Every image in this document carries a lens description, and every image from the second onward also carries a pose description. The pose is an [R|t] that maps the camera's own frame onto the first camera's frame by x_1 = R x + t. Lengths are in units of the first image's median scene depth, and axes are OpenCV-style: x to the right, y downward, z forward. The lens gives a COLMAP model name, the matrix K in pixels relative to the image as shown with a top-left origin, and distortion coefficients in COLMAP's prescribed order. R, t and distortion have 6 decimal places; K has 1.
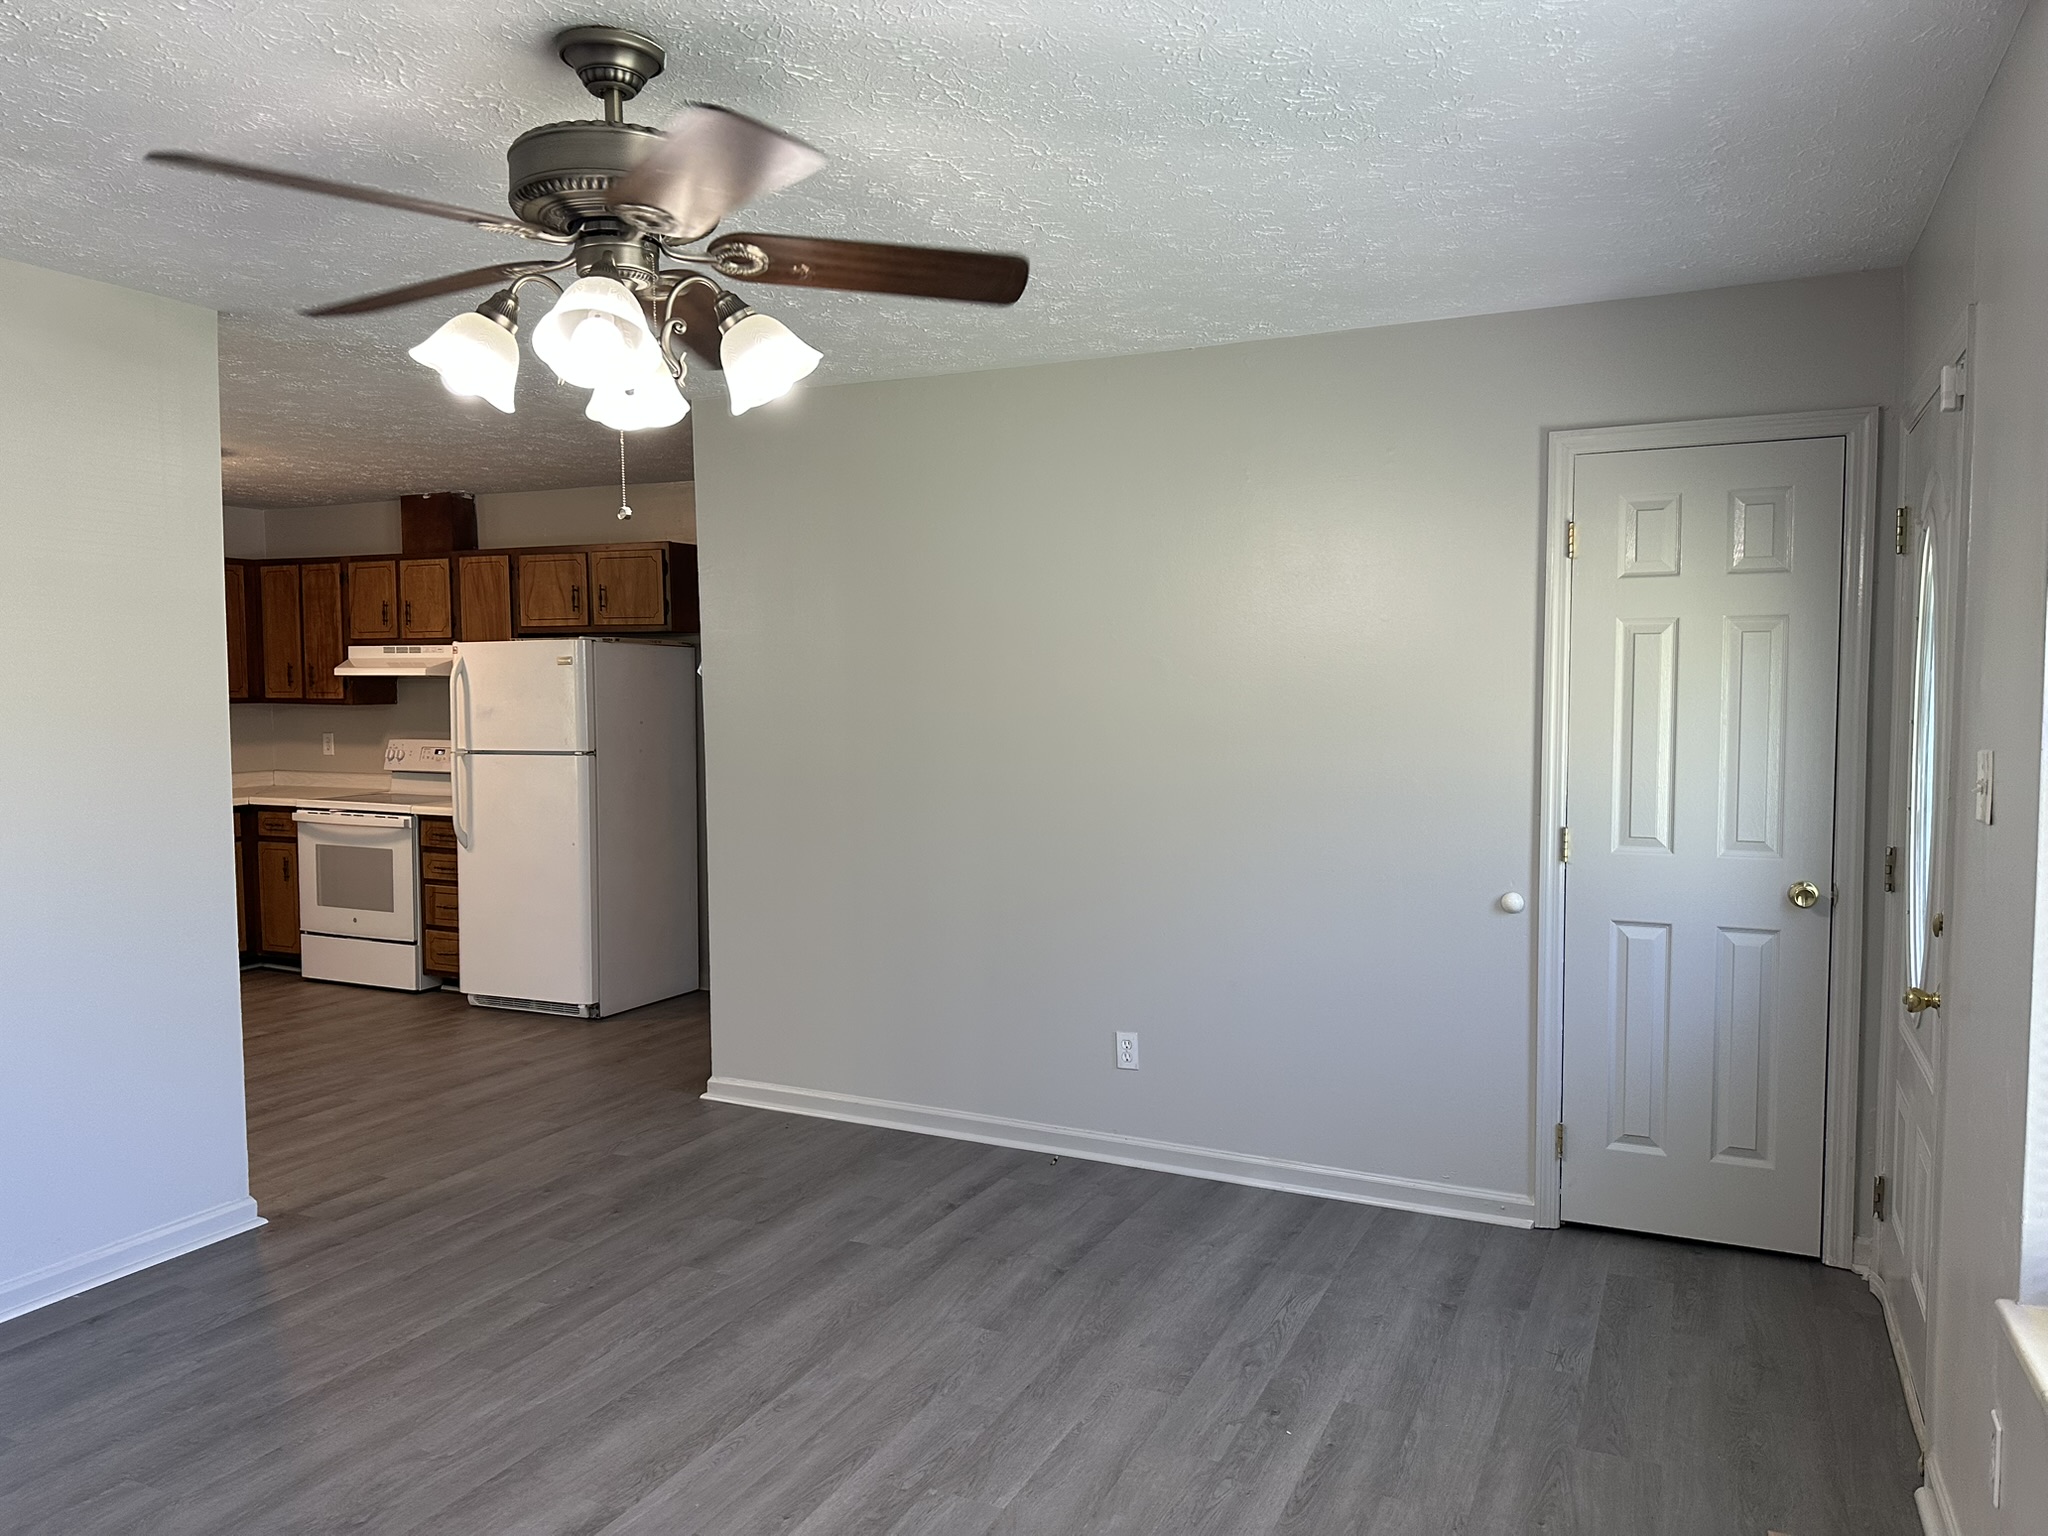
lens RADIAL K [[1430.0, 0, 1001.9], [0, 1430.0, 774.9], [0, 0, 1]] dist [0.008854, -0.023704]
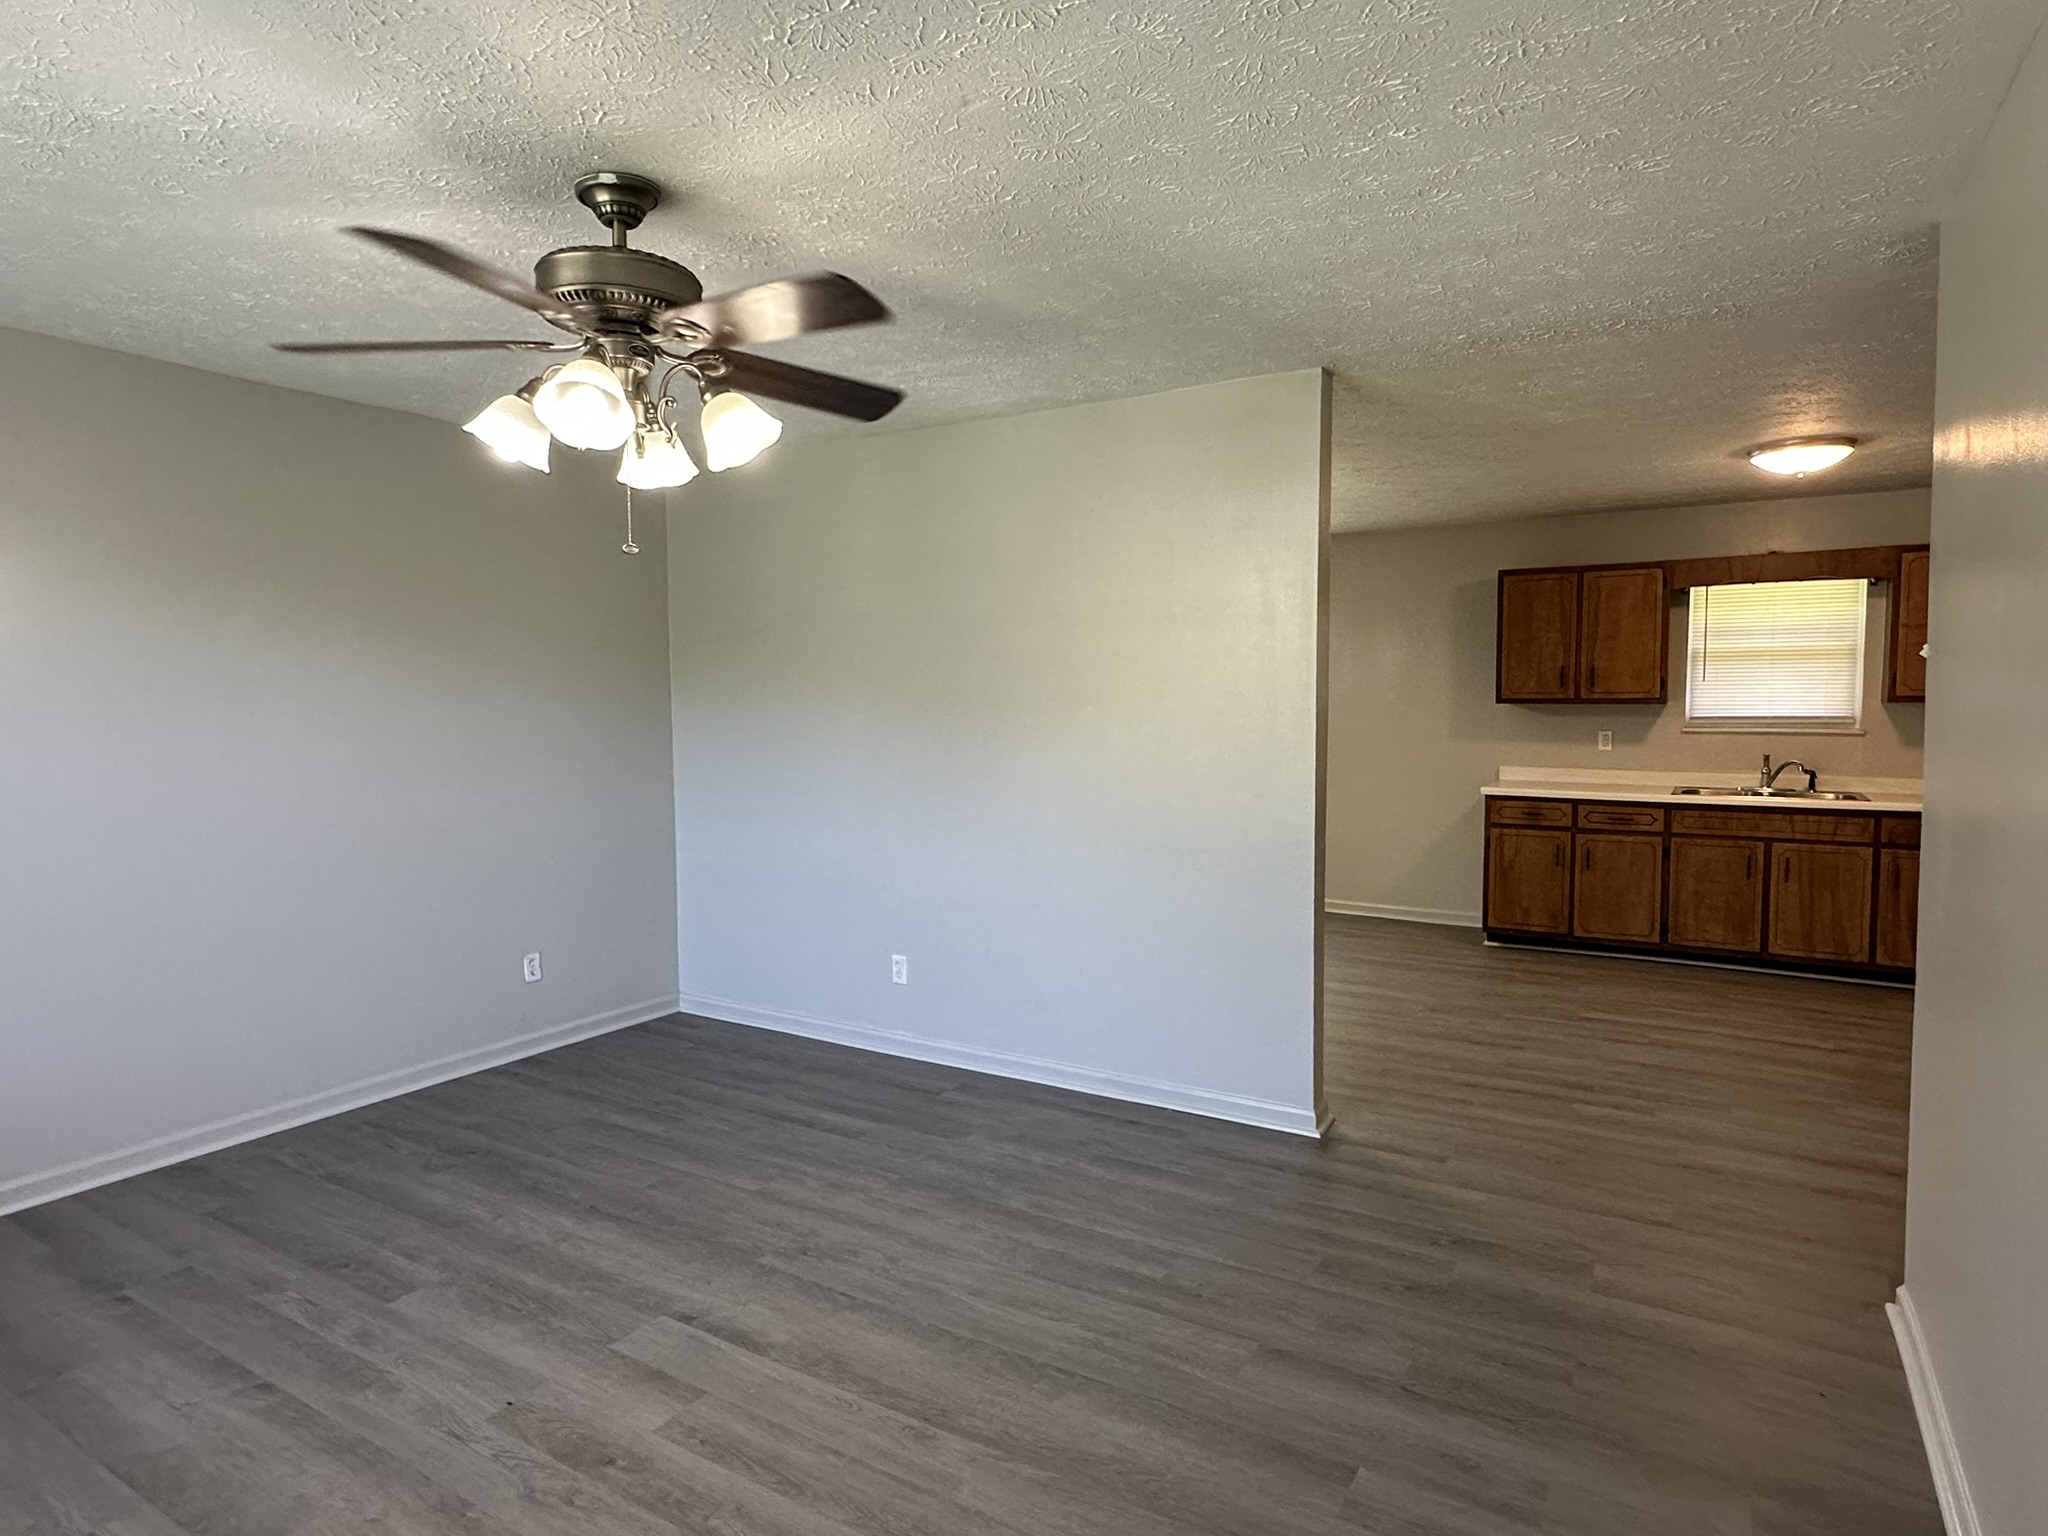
lens RADIAL K [[1136.2, 0, 1037.3], [0, 1136.2, 772.5], [0, 0, 1]] dist [0.003911, 0.001989]
pose [[-0.089648, 0.072312, -0.993345, 0.391461], [-0.052830, 0.995611, 0.077245, -0.045361], [0.994571, 0.059404, -0.085434, 0.770556]]
